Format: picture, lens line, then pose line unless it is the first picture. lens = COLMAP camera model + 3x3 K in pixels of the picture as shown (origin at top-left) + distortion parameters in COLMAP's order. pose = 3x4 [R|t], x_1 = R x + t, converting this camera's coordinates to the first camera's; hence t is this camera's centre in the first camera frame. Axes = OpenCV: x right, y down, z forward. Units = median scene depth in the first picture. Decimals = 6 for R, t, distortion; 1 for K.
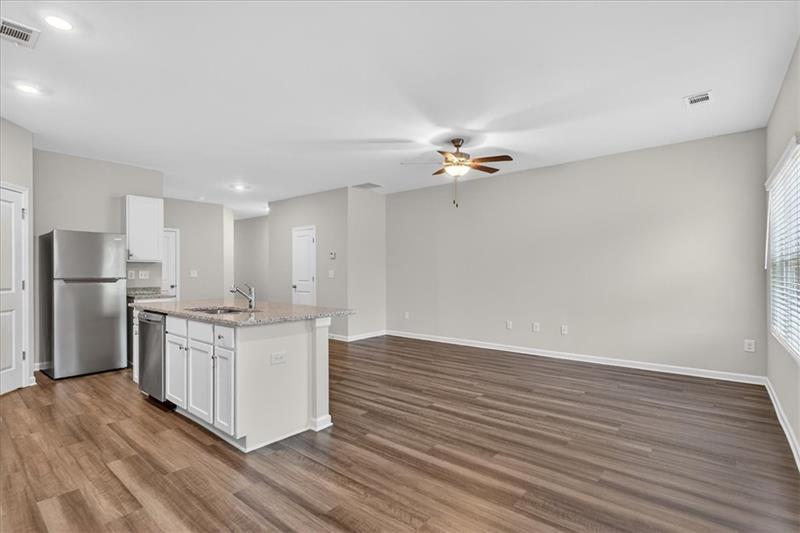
lens RADIAL K [[385.6, 0, 396.0], [0, 385.6, 270.0], [0, 0, 1]] dist [-0.001982, 0.000824]
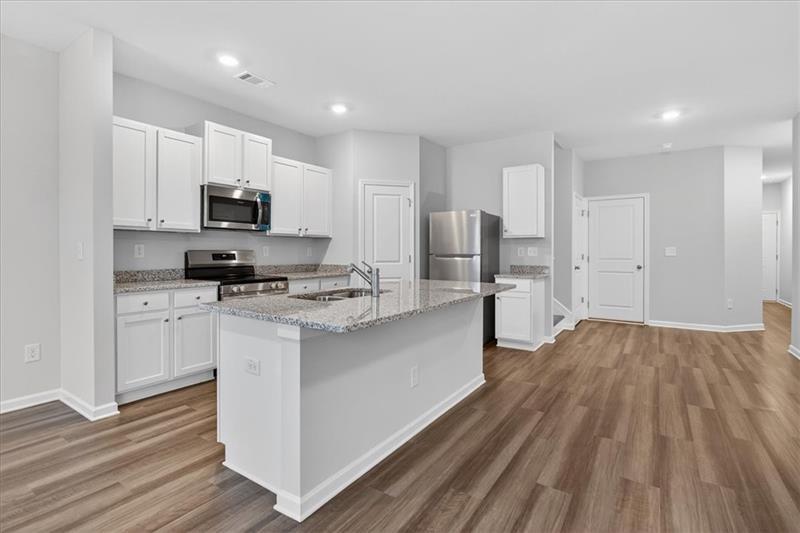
lens RADIAL K [[388.2, 0, 401.1], [0, 388.2, 253.1], [0, 0, 1]] dist [-0.003502, -0.000264]
pose [[0.107464, 0.008623, -0.994172, 0.302096], [0.003883, 0.999951, 0.009093, 0.008641], [0.994201, -0.004837, 0.107425, 0.821141]]
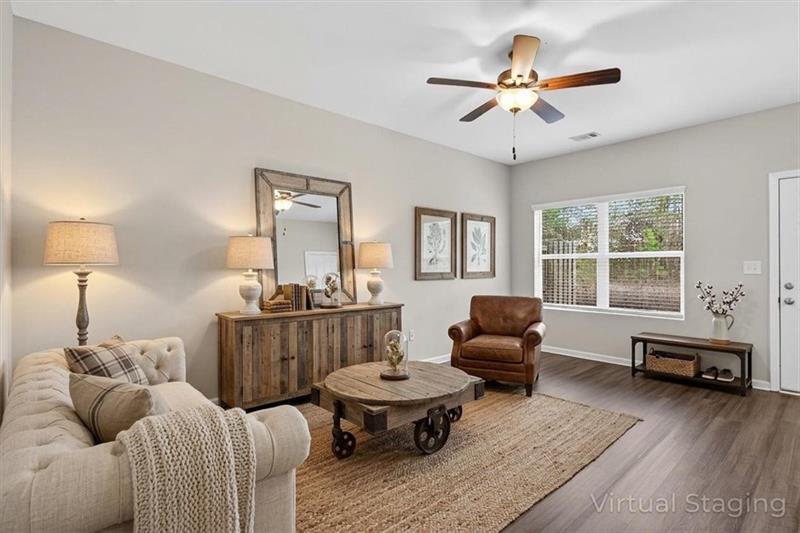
lens RADIAL K [[388.1, 0, 402.4], [0, 388.1, 265.0], [0, 0, 1]] dist [-0.001191, 0.000016]
pose [[0.148613, 0.005091, 0.988882, -0.530302], [-0.006563, 0.999970, -0.004162, 0.010654], [-0.988874, -0.005871, 0.148642, 1.190382]]
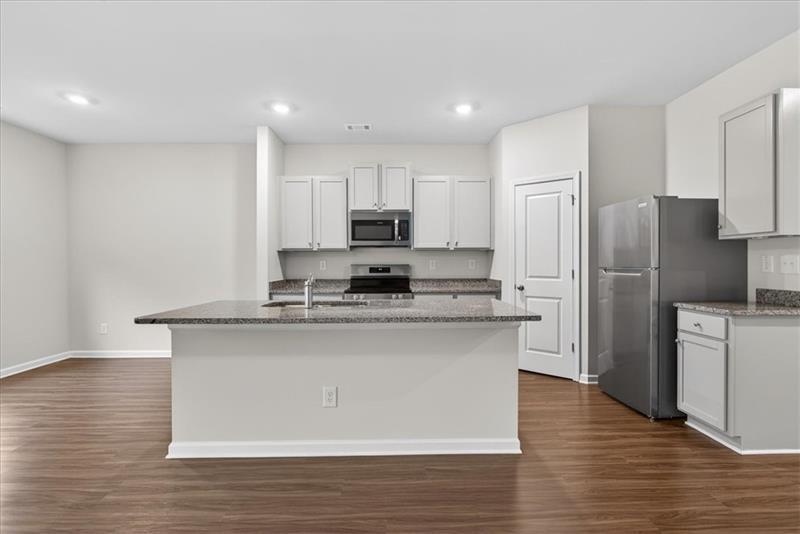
lens RADIAL K [[391.7, 0, 400.0], [0, 391.7, 267.0], [0, 0, 1]] dist [-0.001848, 0.001008]
pose [[-0.758246, 0.008915, -0.651908, -0.007692], [0.010595, 0.999943, 0.001352, 0.016396], [0.651883, -0.005882, -0.758297, 1.435273]]
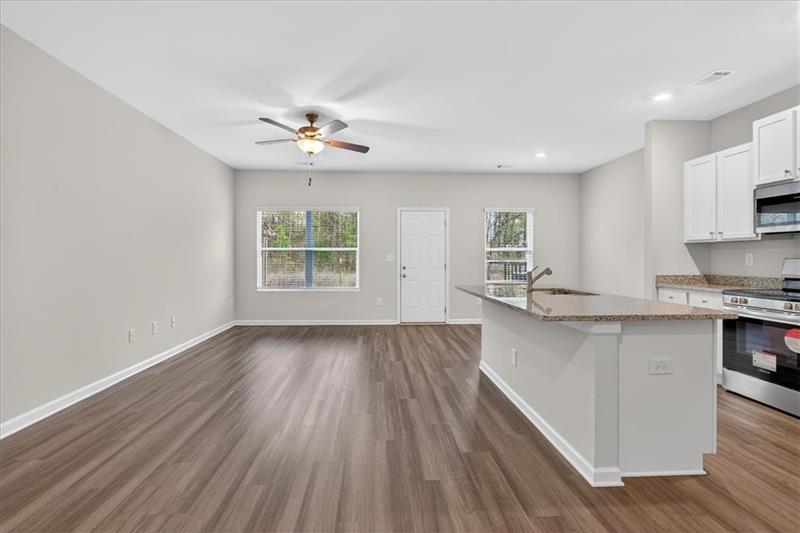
lens RADIAL K [[388.7, 0, 398.2], [0, 388.7, 257.9], [0, 0, 1]] dist [0.008338, 0.000348]
pose [[-0.686279, 0.000141, 0.727338, -0.735052], [-0.004674, 0.999978, -0.004604, 0.014849], [-0.727323, -0.006560, -0.686263, 1.632787]]
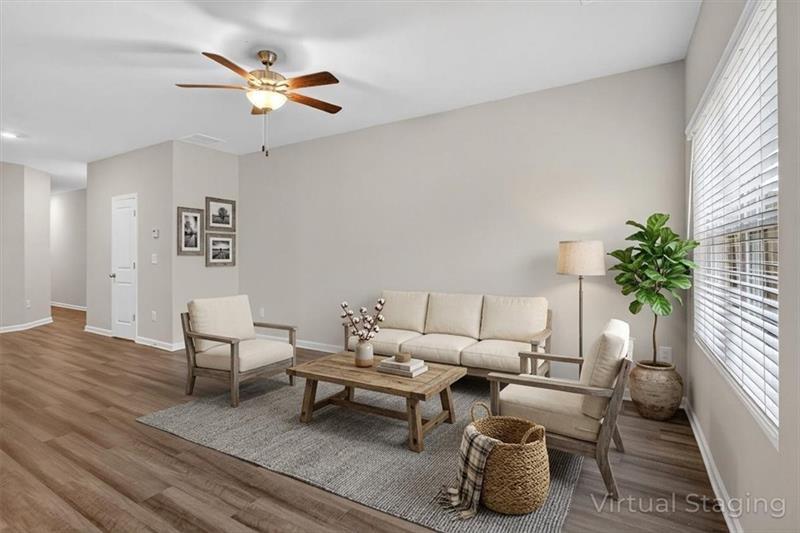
lens RADIAL K [[389.4, 0, 387.9], [0, 389.4, 254.5], [0, 0, 1]] dist [-0.002383, -0.000490]
pose [[0.990092, -0.000569, 0.140422, 0.294910], [0.000897, 0.999997, -0.002272, 0.006133], [-0.140421, 0.002375, 0.990089, 0.346122]]
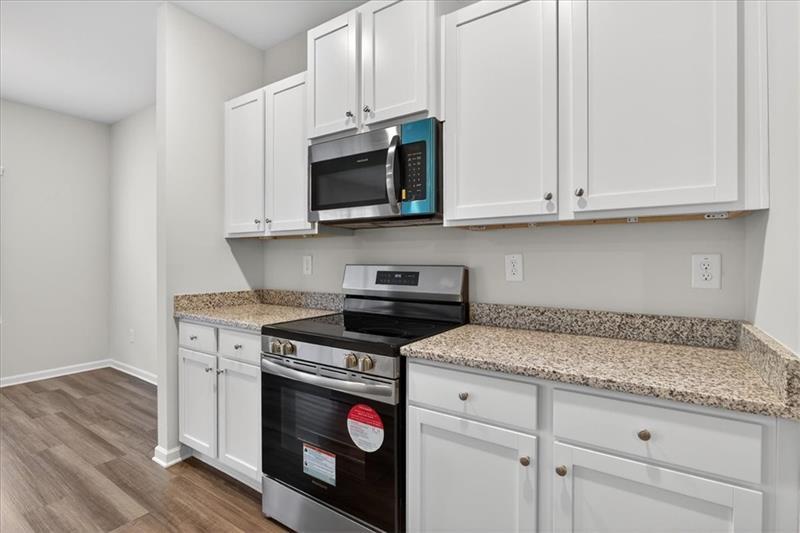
lens RADIAL K [[378.7, 0, 400.0], [0, 378.7, 266.5], [0, 0, 1]] dist [-0.010971, -0.000024]
pose [[-0.993621, 0.001764, -0.112759, -0.707073], [0.000869, 0.999968, 0.007983, 0.007024], [0.112770, 0.007834, -0.993590, 0.964374]]
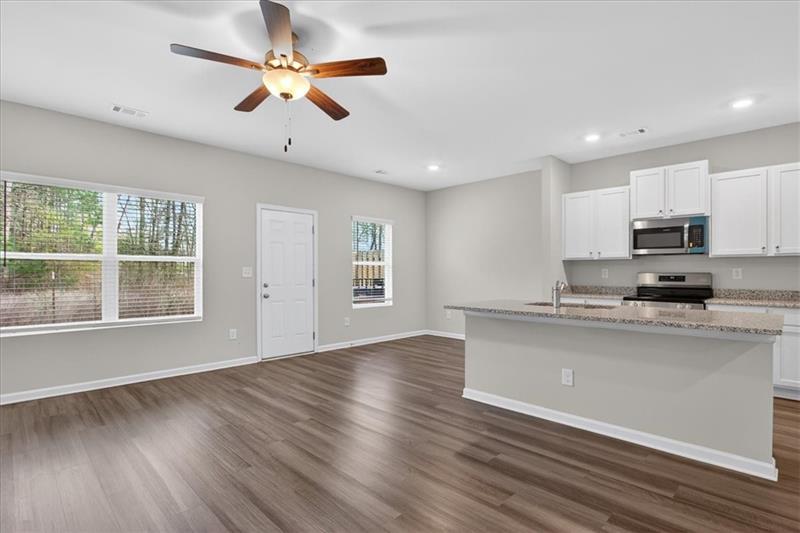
lens RADIAL K [[396.8, 0, 398.7], [0, 396.8, 270.3], [0, 0, 1]] dist [-0.004731, -0.000112]
pose [[-0.996290, 0.000249, 0.086054, -0.055949], [-0.000680, 0.999942, -0.010773, 0.015016], [-0.086052, -0.010792, -0.996232, 1.704067]]
